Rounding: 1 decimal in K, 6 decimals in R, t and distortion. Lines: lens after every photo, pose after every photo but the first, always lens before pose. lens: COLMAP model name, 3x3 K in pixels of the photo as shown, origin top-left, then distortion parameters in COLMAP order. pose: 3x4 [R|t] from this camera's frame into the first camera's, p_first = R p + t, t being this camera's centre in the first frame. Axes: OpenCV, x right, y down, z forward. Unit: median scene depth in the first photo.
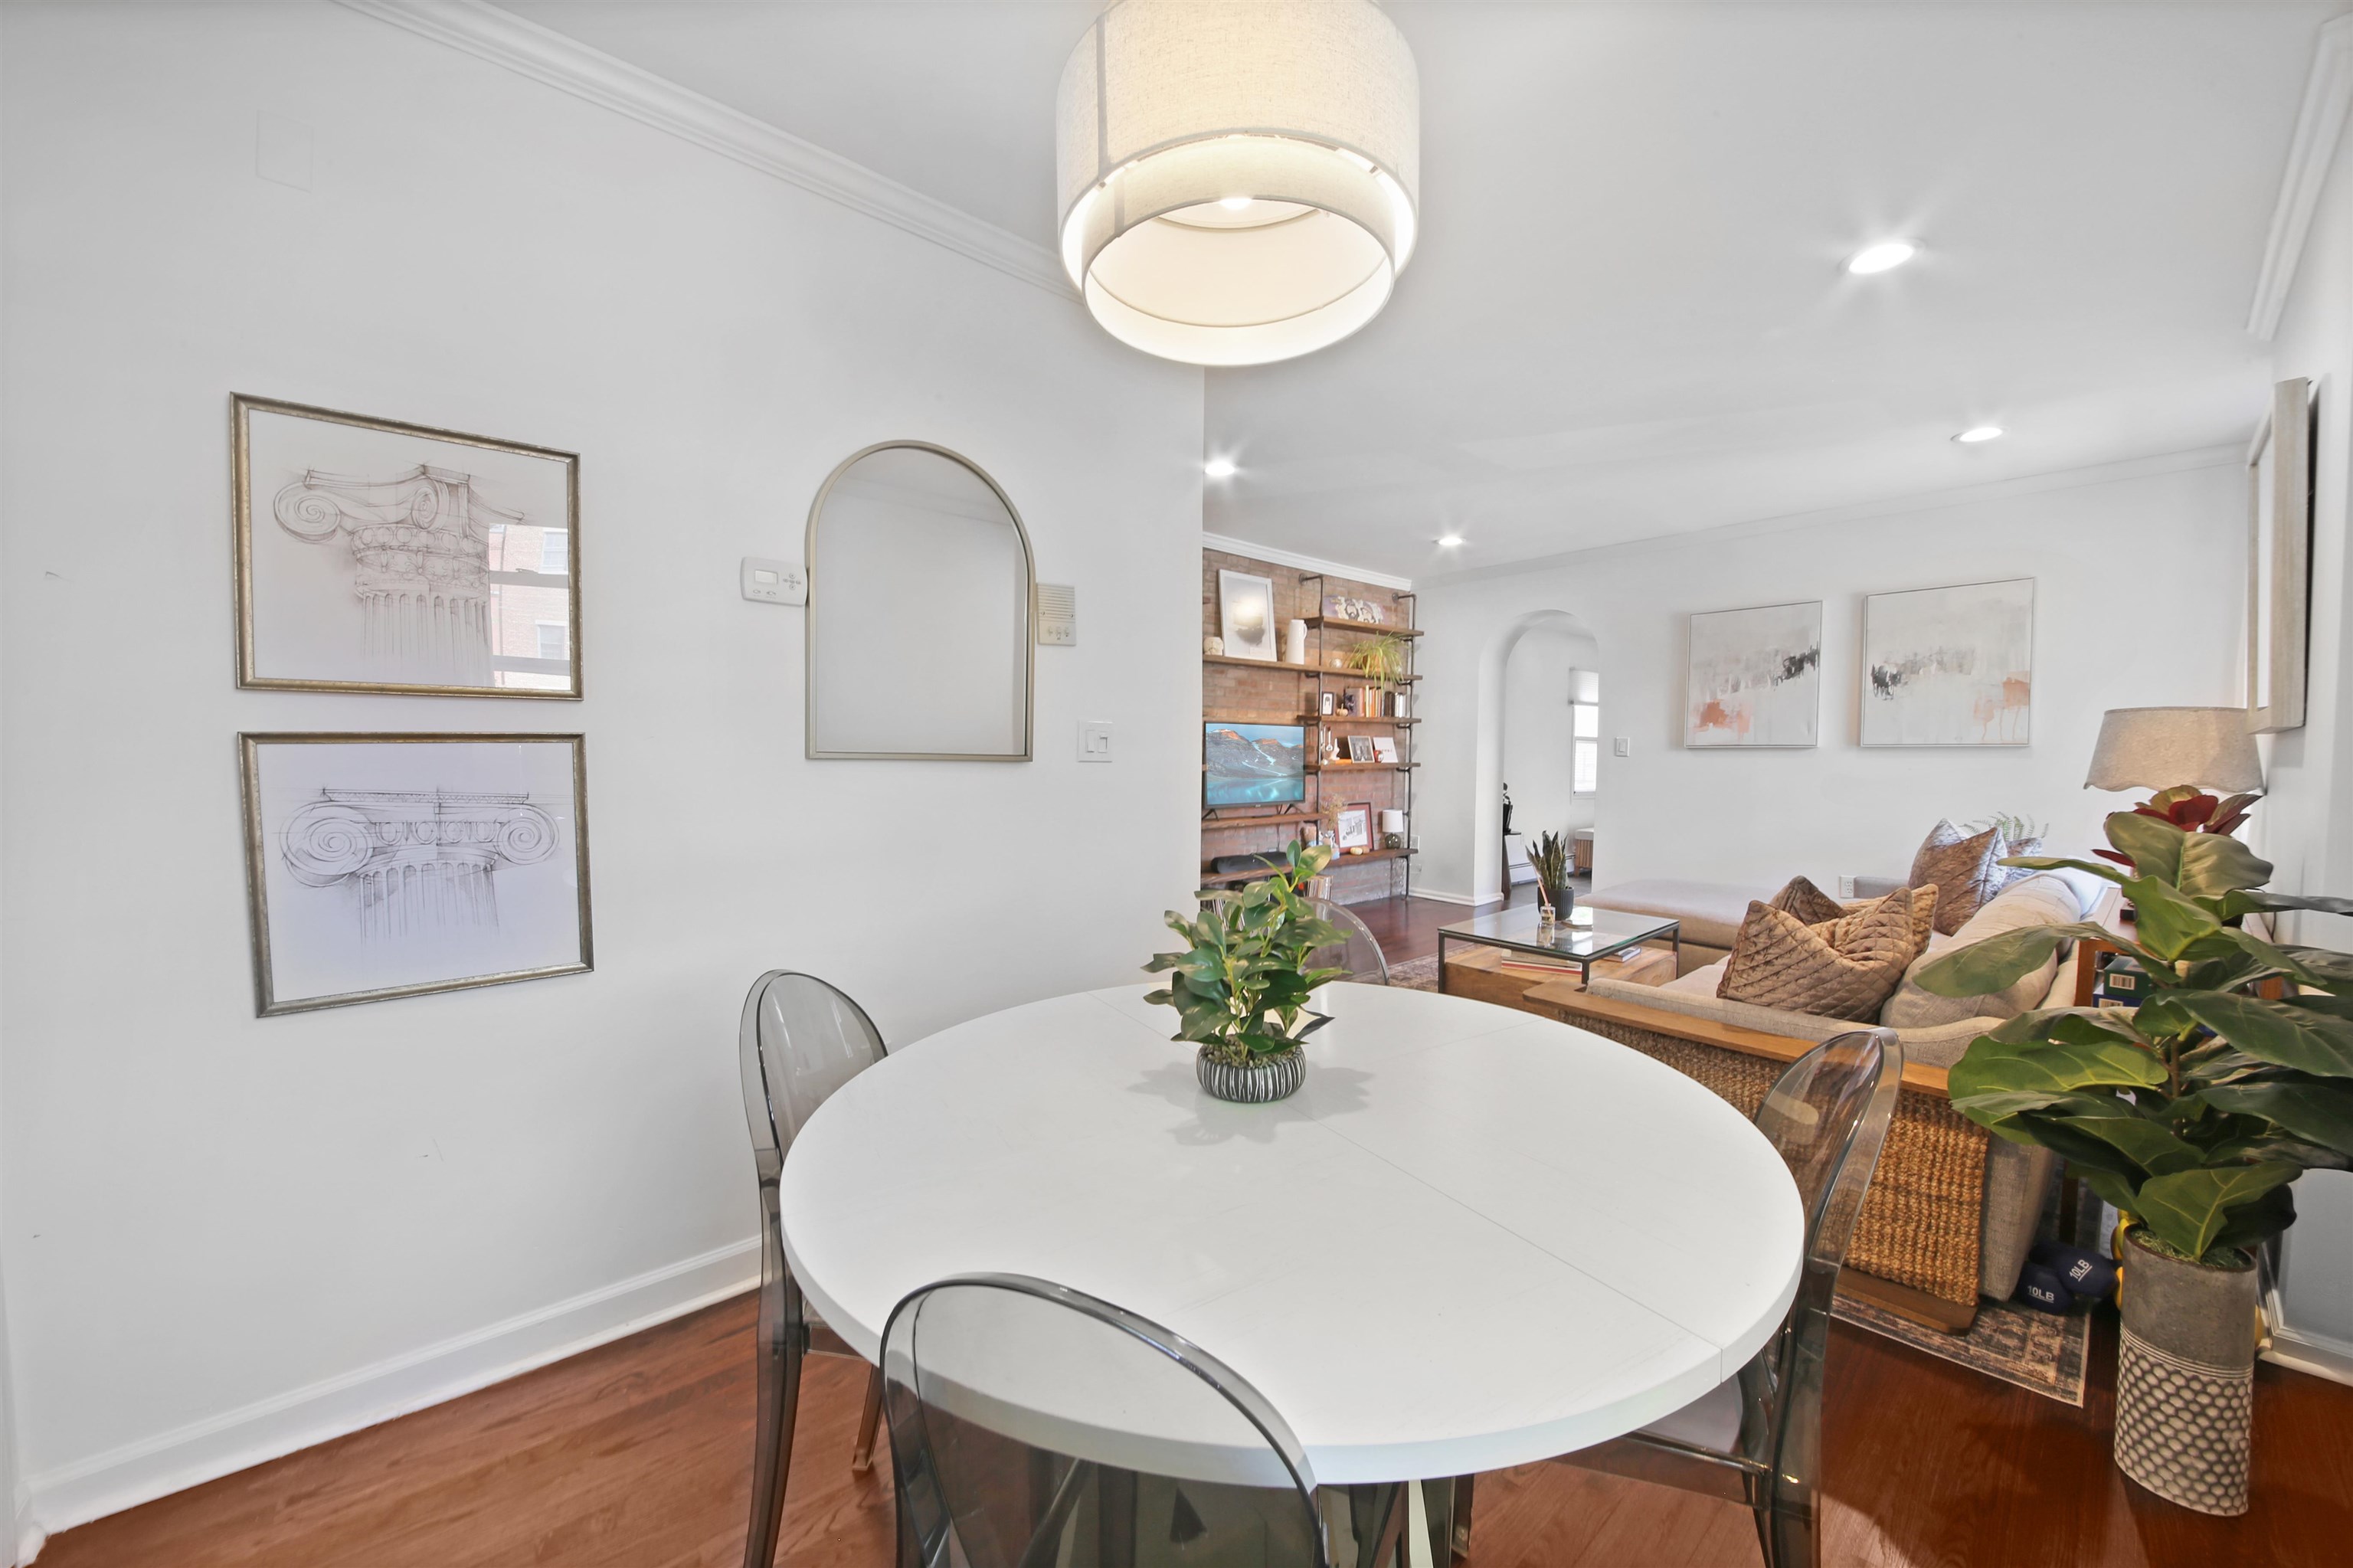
lens RADIAL K [[834.3, 0, 1176.5], [0, 834.3, 784.0], [0, 0, 1]] dist [0.005814, -0.021723]
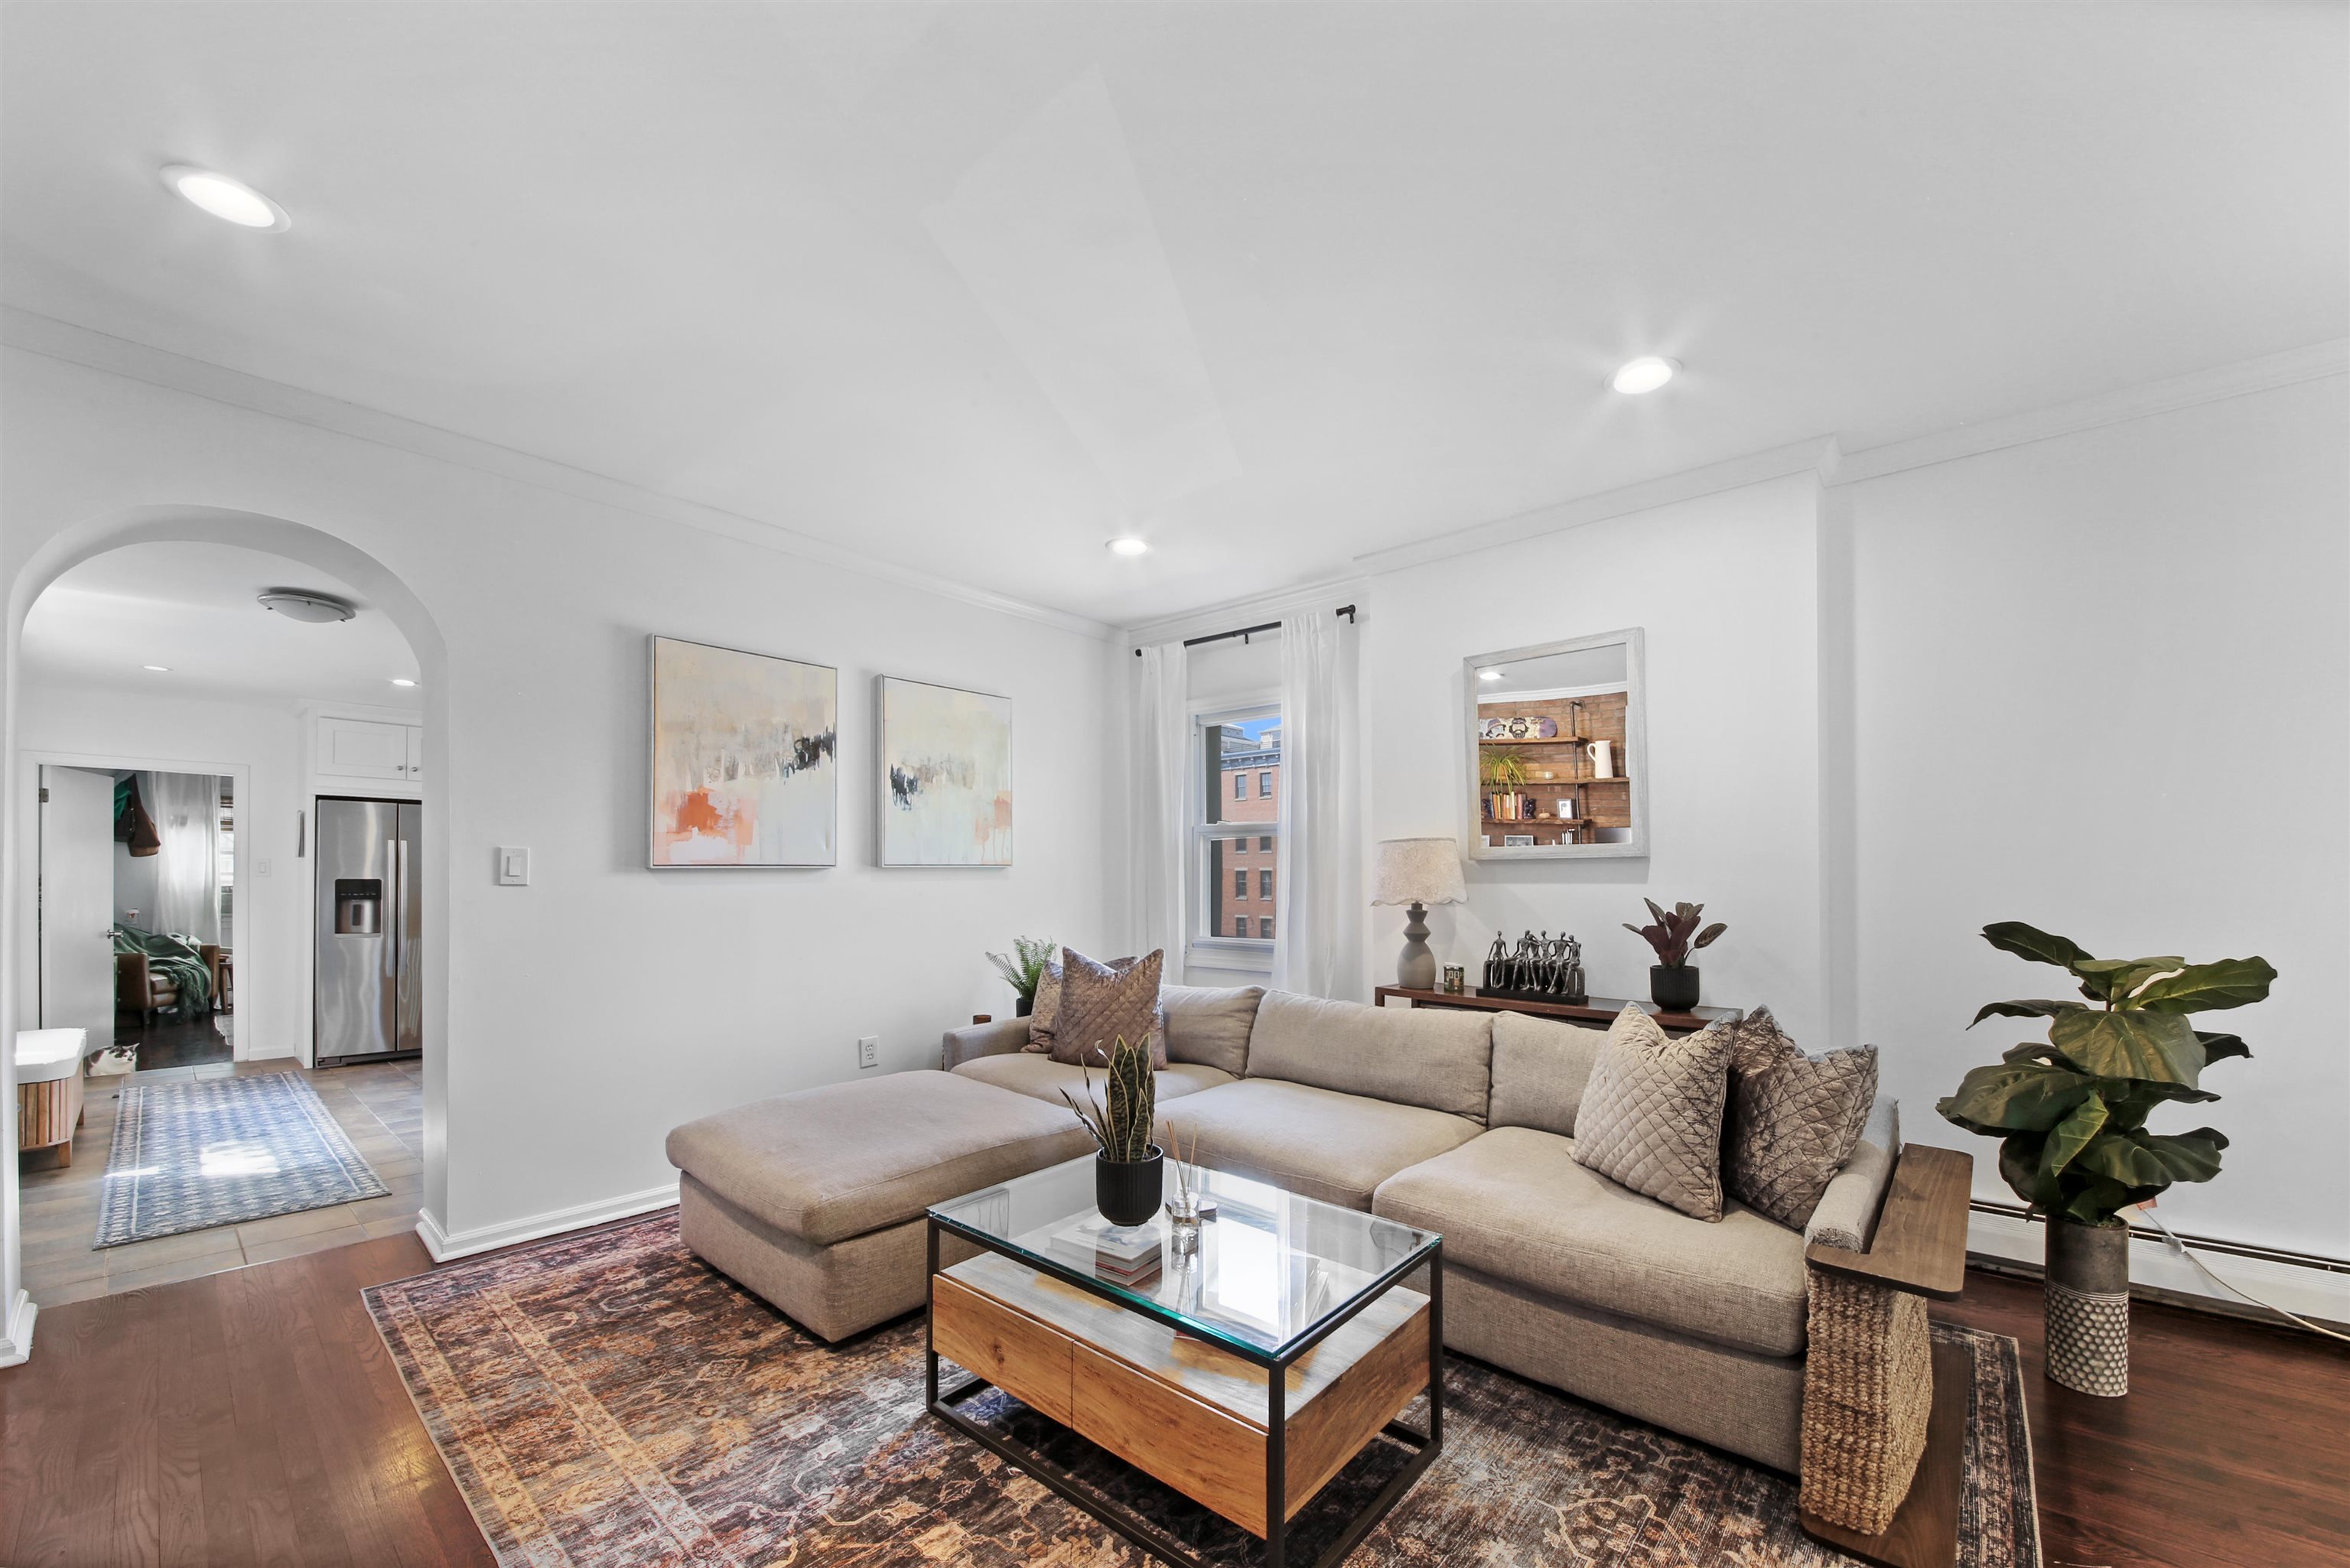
lens RADIAL K [[907.3, 0, 1251.3], [0, 907.3, 861.9], [0, 0, 1]] dist [0.000790, -0.011399]
pose [[-0.205228, 0.003747, 0.978707, -0.064011], [0.039339, 0.999216, 0.004424, -0.032630], [-0.977923, 0.039409, -0.205214, 0.671480]]
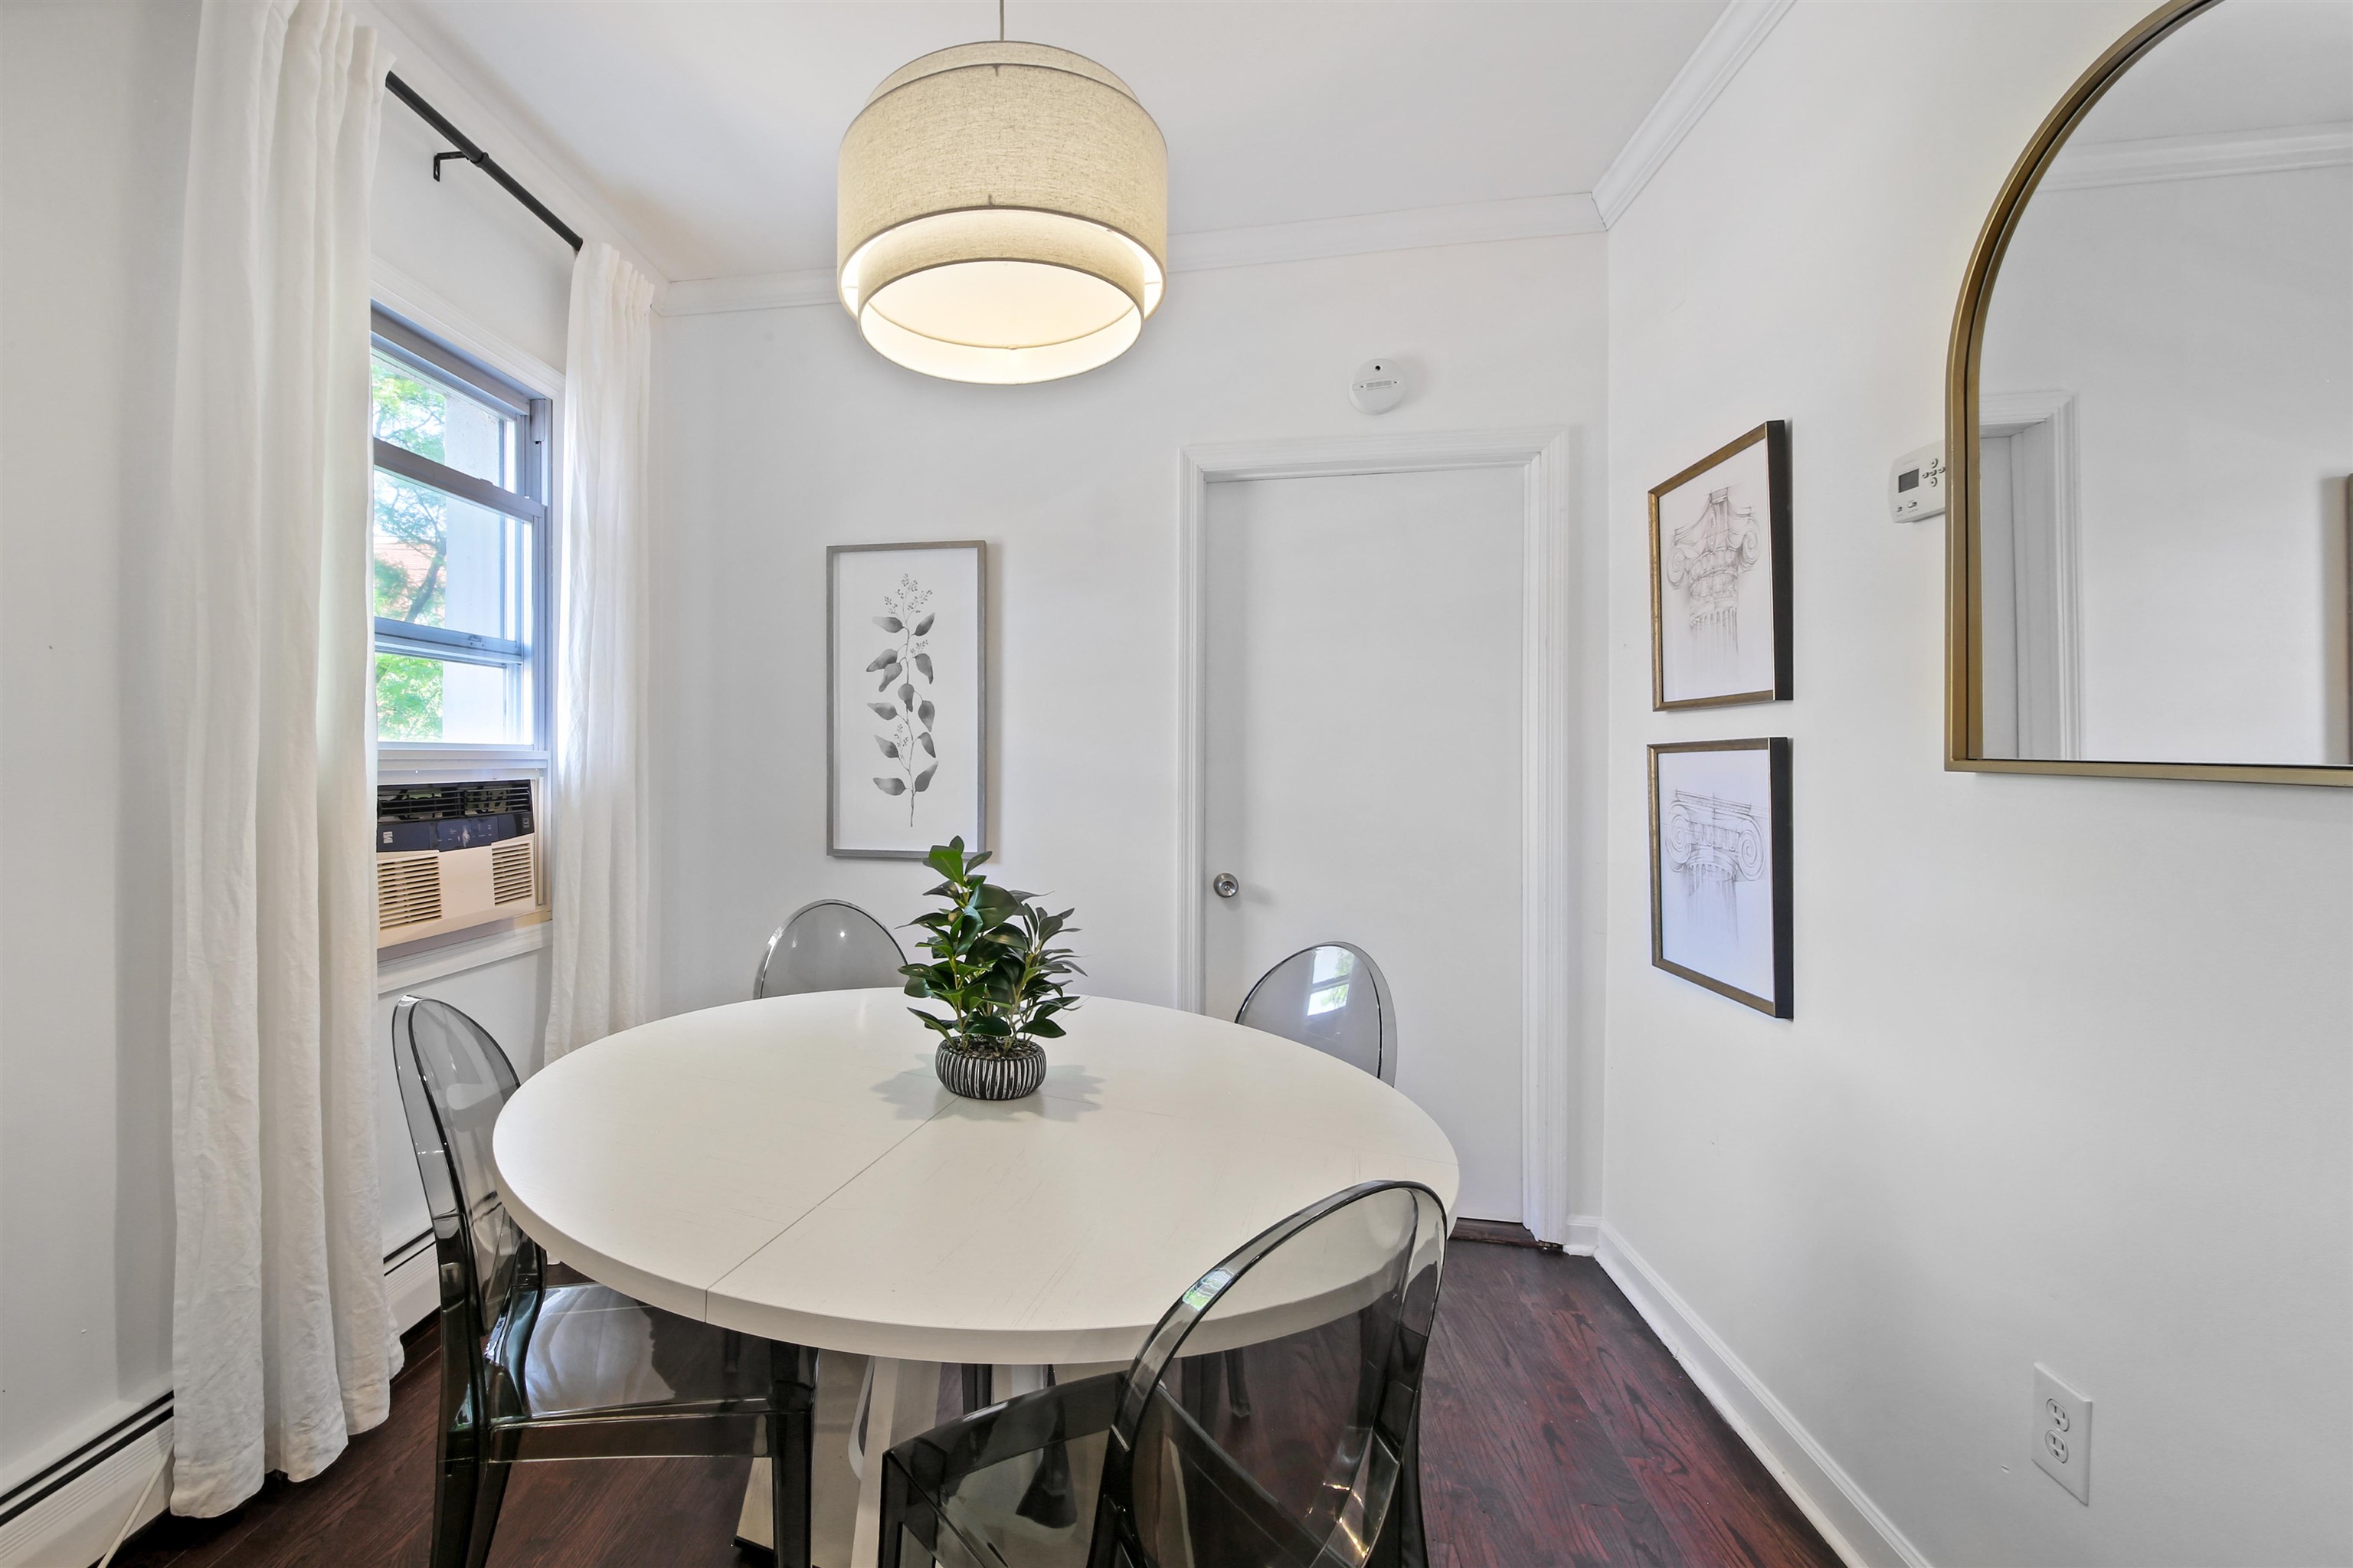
lens RADIAL K [[1021.6, 0, 1070.1], [0, 1021.6, 761.5], [0, 0, 1]] dist [-0.000956, -0.015240]
pose [[-0.716629, -0.011736, -0.697356, 0.167386], [-0.036632, 0.999112, 0.020830, -0.009398], [0.696492, 0.040473, -0.716422, 0.379536]]
